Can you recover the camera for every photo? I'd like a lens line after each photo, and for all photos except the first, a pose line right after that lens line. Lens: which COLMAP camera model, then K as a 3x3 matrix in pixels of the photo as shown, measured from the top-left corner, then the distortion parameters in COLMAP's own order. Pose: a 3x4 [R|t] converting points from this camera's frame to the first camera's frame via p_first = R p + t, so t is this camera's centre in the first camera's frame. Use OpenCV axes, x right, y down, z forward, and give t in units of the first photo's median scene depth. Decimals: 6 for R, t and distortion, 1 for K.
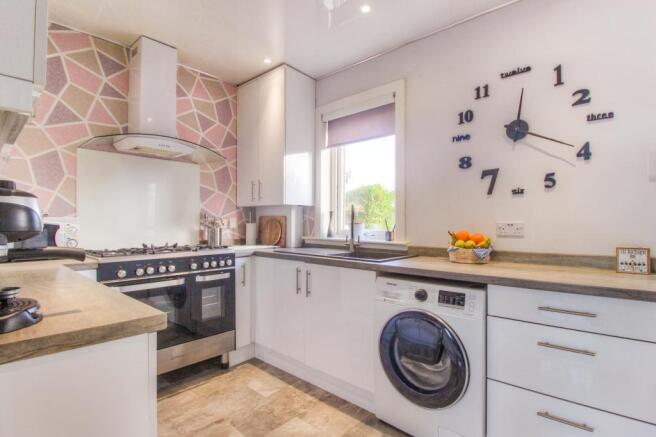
lens RADIAL K [[329.2, 0, 339.1], [0, 329.2, 227.7], [0, 0, 1]] dist [0.000727, -0.000039]
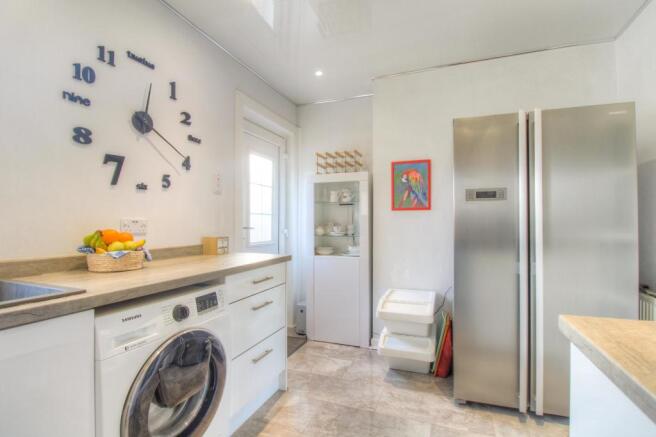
lens RADIAL K [[308.5, 0, 328.0], [0, 308.5, 218.5], [0, 0, 1]] dist [-0.001582, -0.000449]
pose [[-0.330175, 0.010694, 0.943859, -0.433905], [0.010772, 0.999913, -0.007561, -0.005243], [-0.943858, 0.007670, -0.330262, 0.721798]]
